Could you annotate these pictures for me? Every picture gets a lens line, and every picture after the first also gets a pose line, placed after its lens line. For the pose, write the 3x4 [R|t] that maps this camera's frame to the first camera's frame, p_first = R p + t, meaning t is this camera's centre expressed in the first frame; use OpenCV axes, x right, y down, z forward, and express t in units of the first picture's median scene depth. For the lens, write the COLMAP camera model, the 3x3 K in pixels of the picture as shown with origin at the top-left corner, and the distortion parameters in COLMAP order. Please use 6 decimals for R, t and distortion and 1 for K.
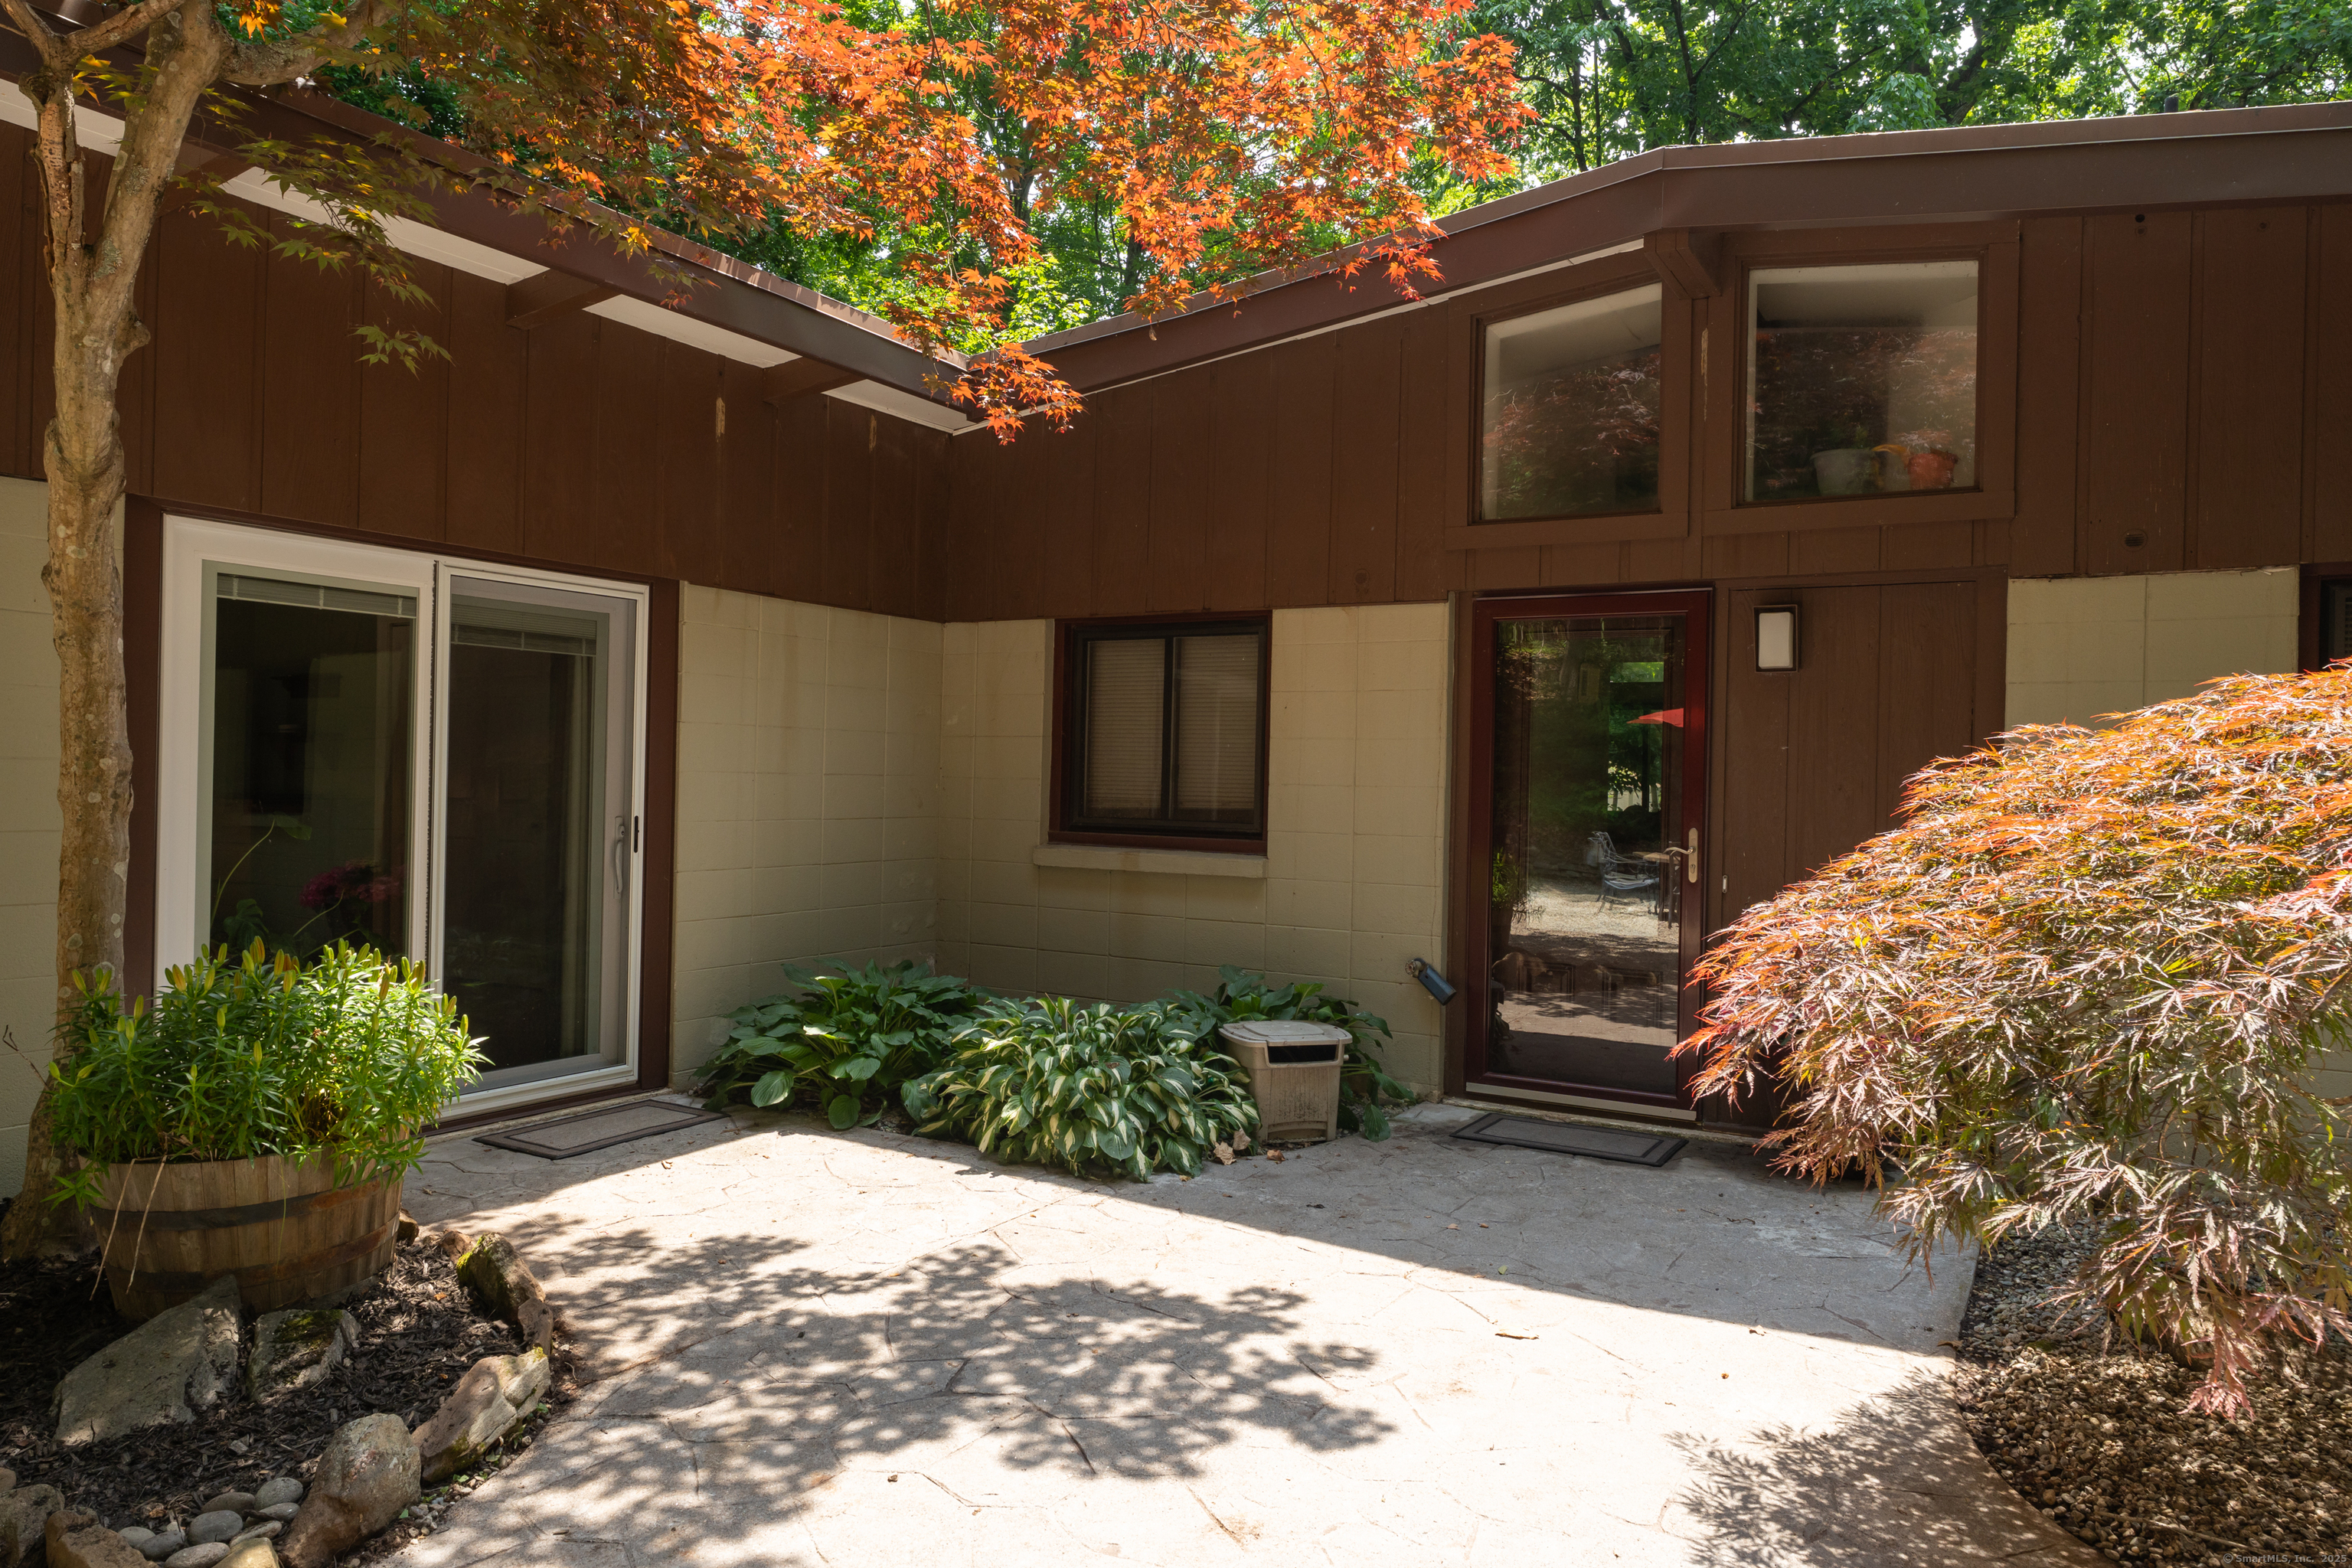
lens RADIAL K [[1508.2, 0, 1176.0], [0, 1508.2, 784.0], [0, 0, 1]] dist [-0.004953, -0.000442]
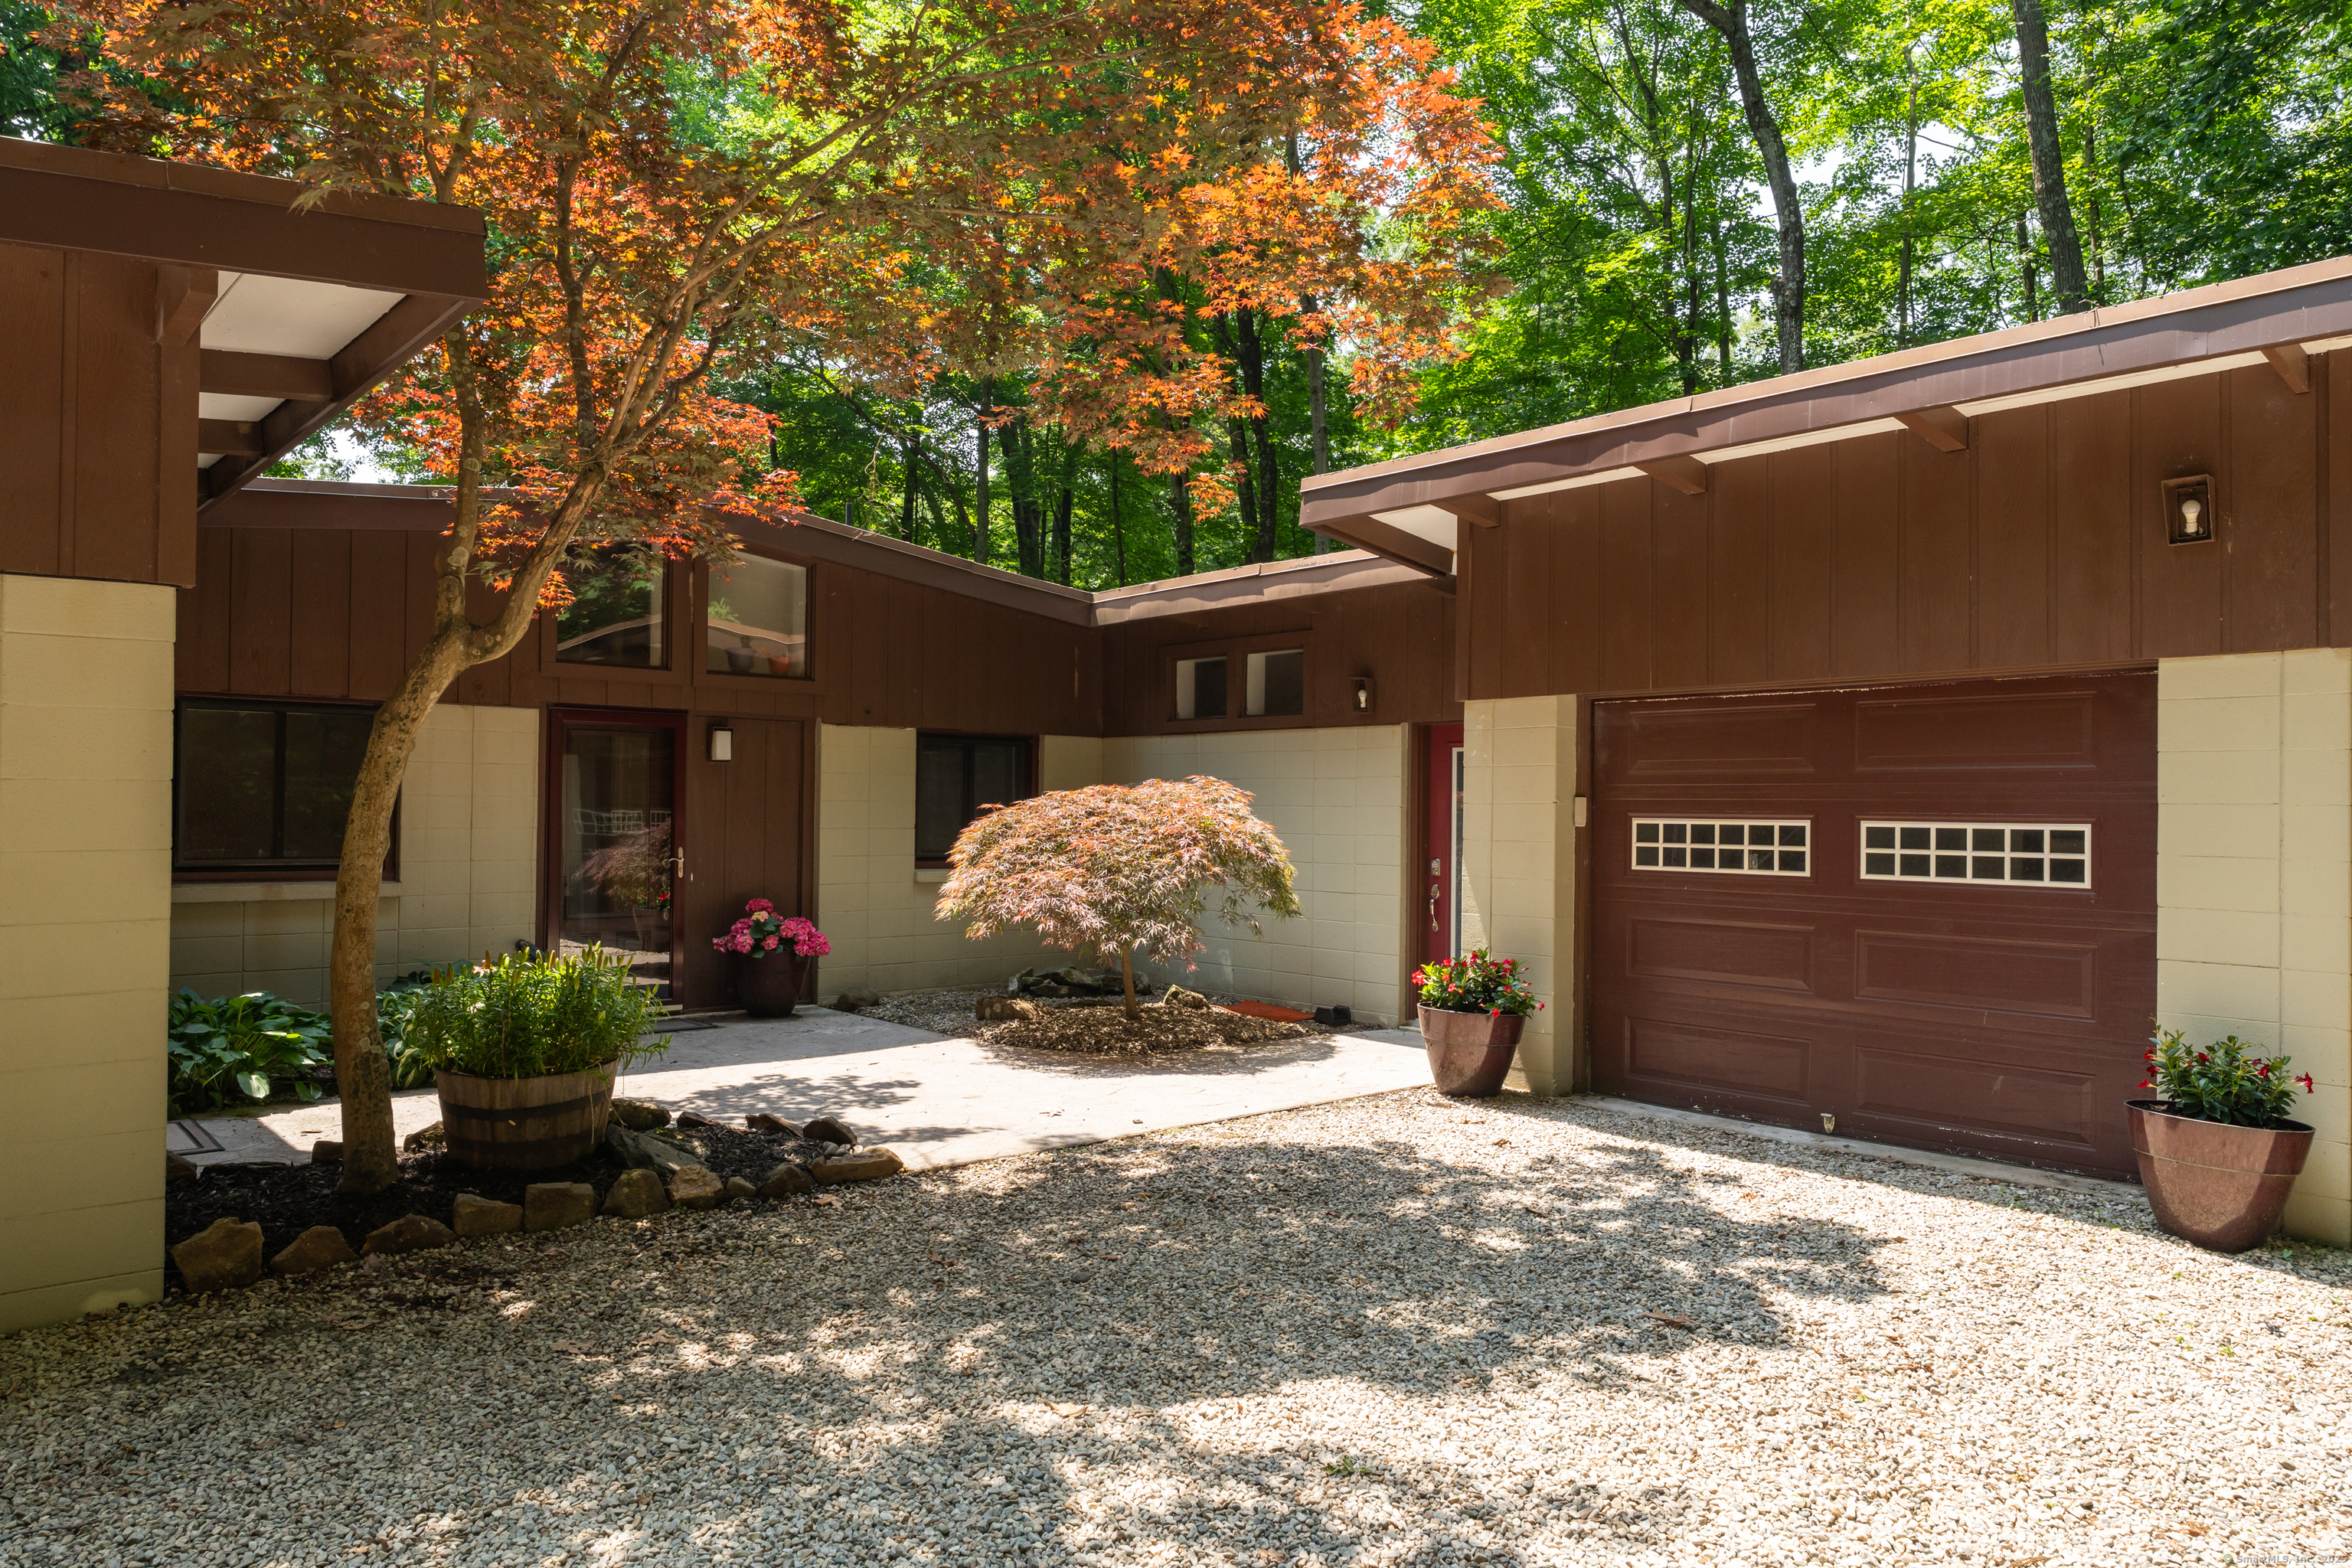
lens RADIAL K [[1525.9, 0, 1178.8], [0, 1525.9, 806.8], [0, 0, 1]] dist [-0.008114, -0.001227]
pose [[0.295968, -0.015108, 0.955078, -1.262780], [-0.000701, 0.999871, 0.016034, -0.051233], [-0.955198, -0.005415, 0.295920, -0.108457]]
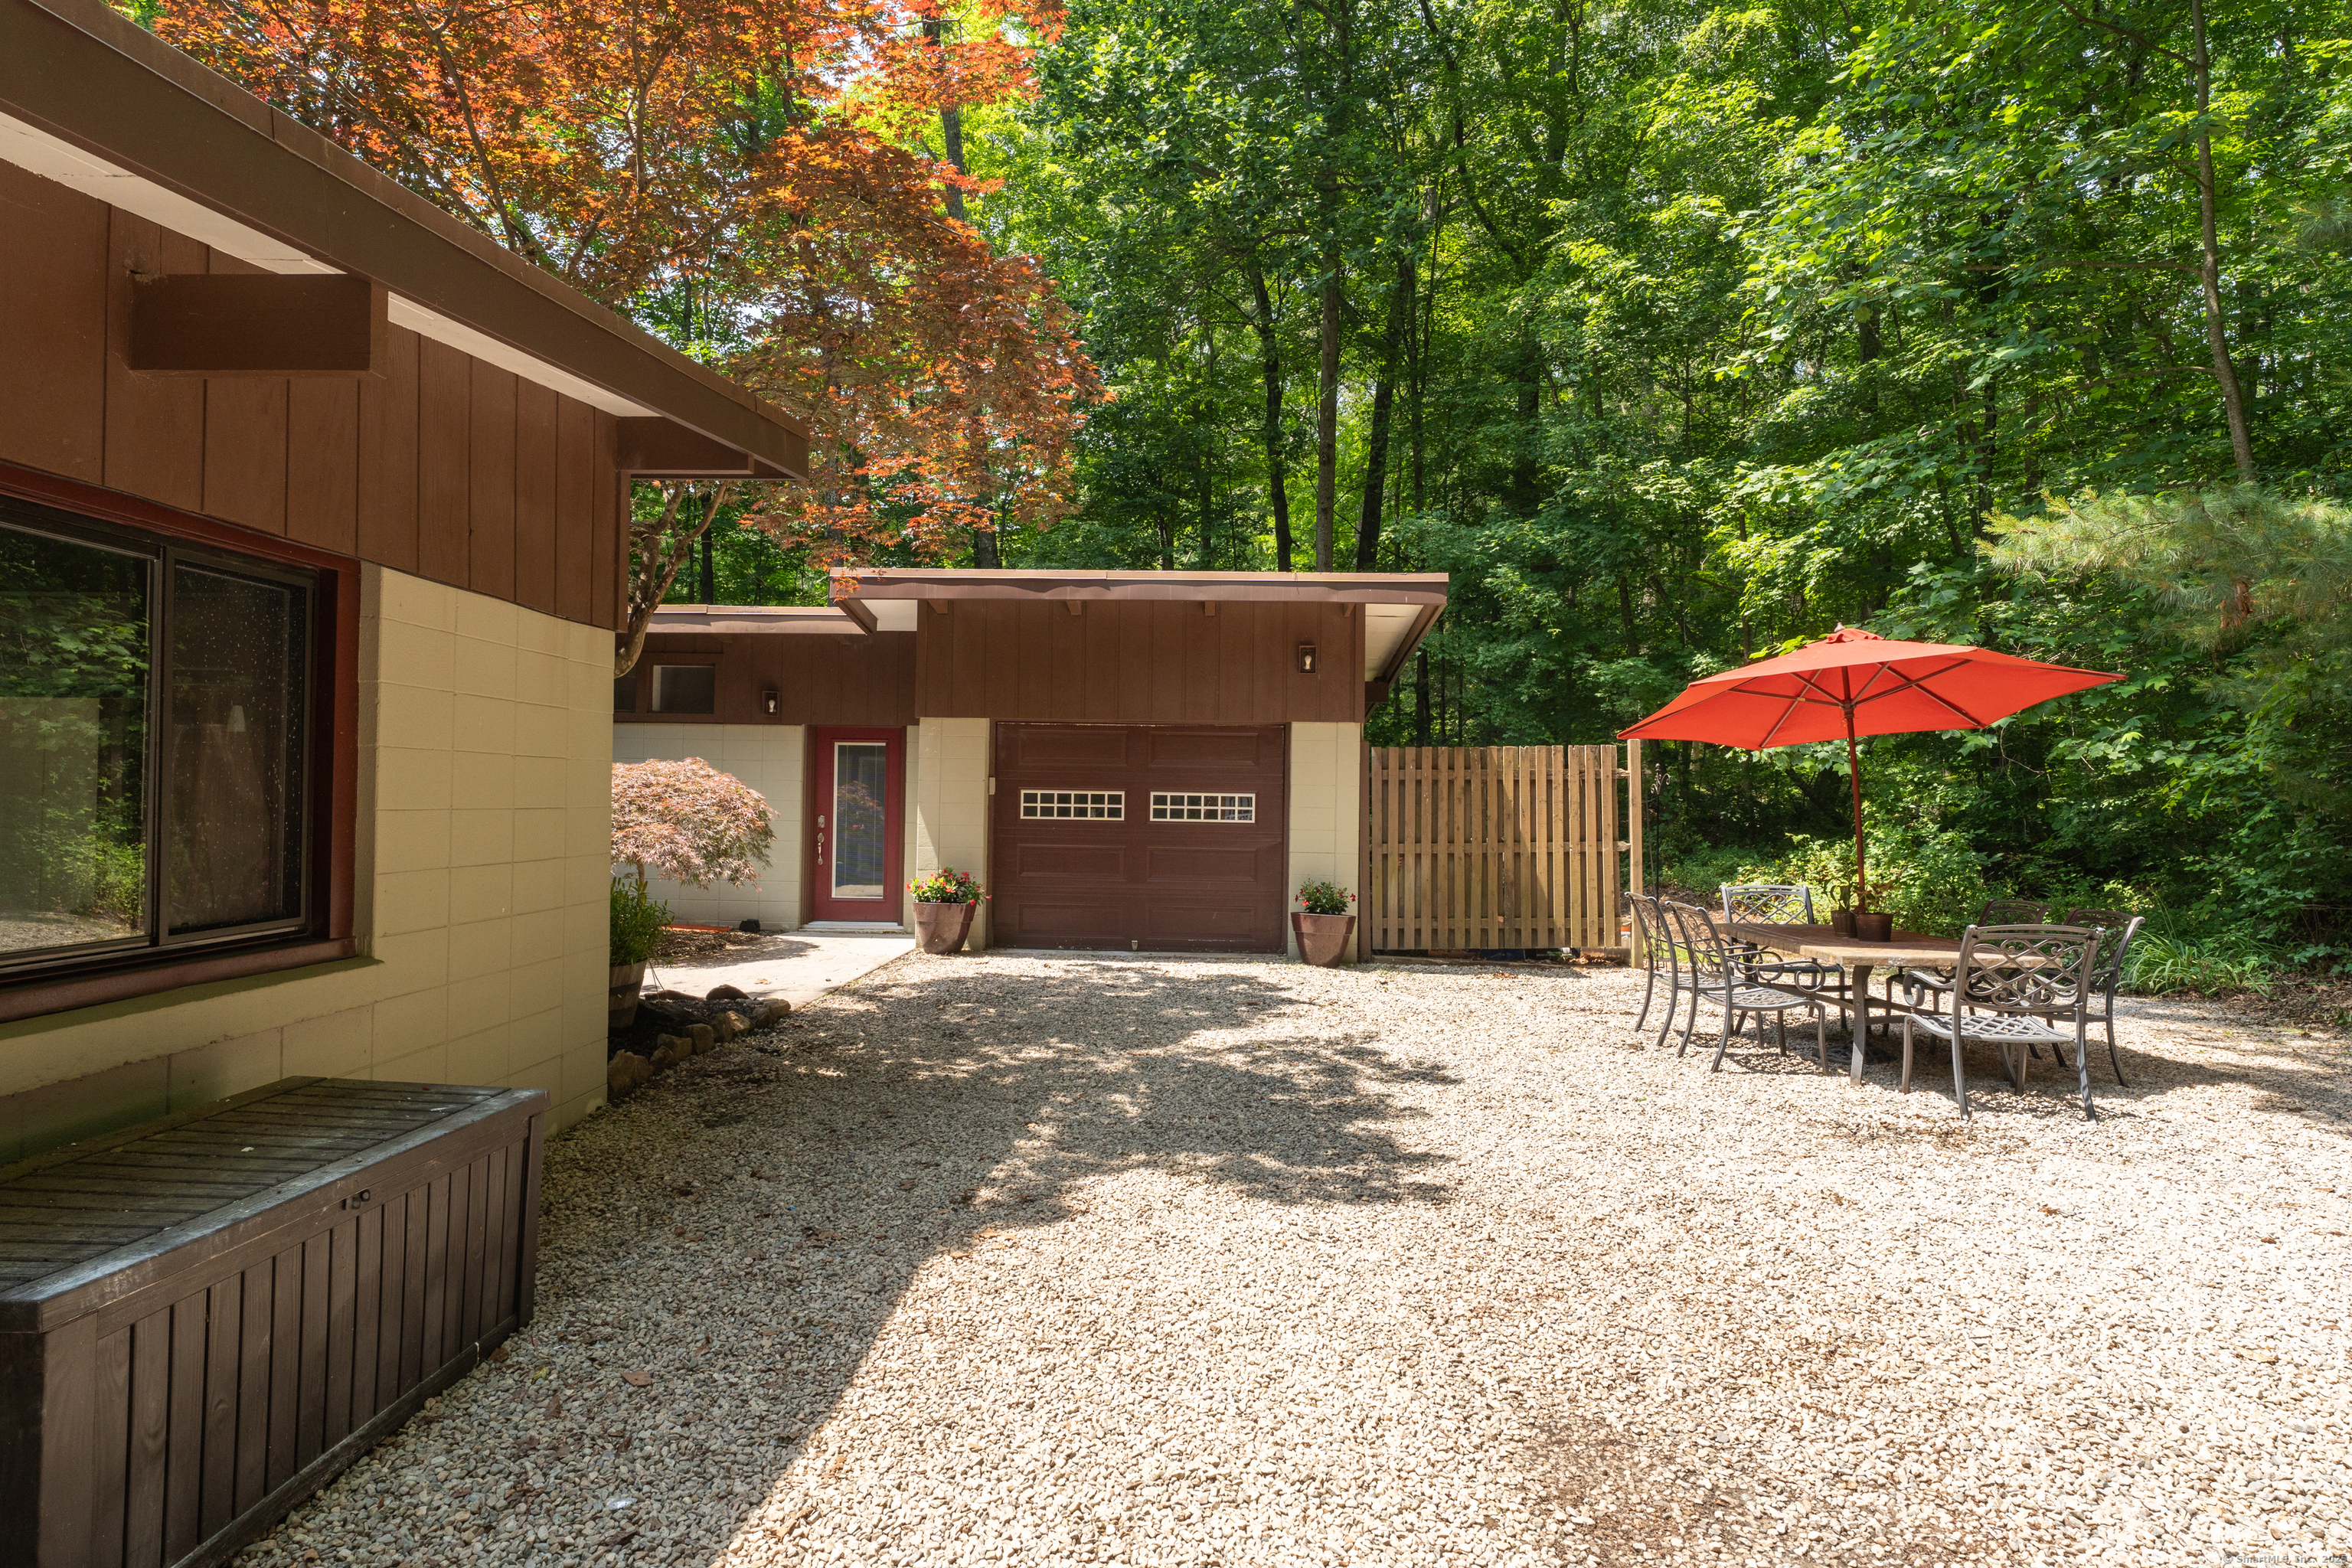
lens RADIAL K [[1311.4, 0, 1176.0], [0, 1311.4, 784.0], [0, 0, 1]] dist [0.044430, 0.000531]
pose [[-0.494794, -0.019454, 0.868792, -1.799170], [-0.021838, 0.999712, 0.009949, -0.054979], [-0.868736, -0.014050, -0.495077, 0.778471]]
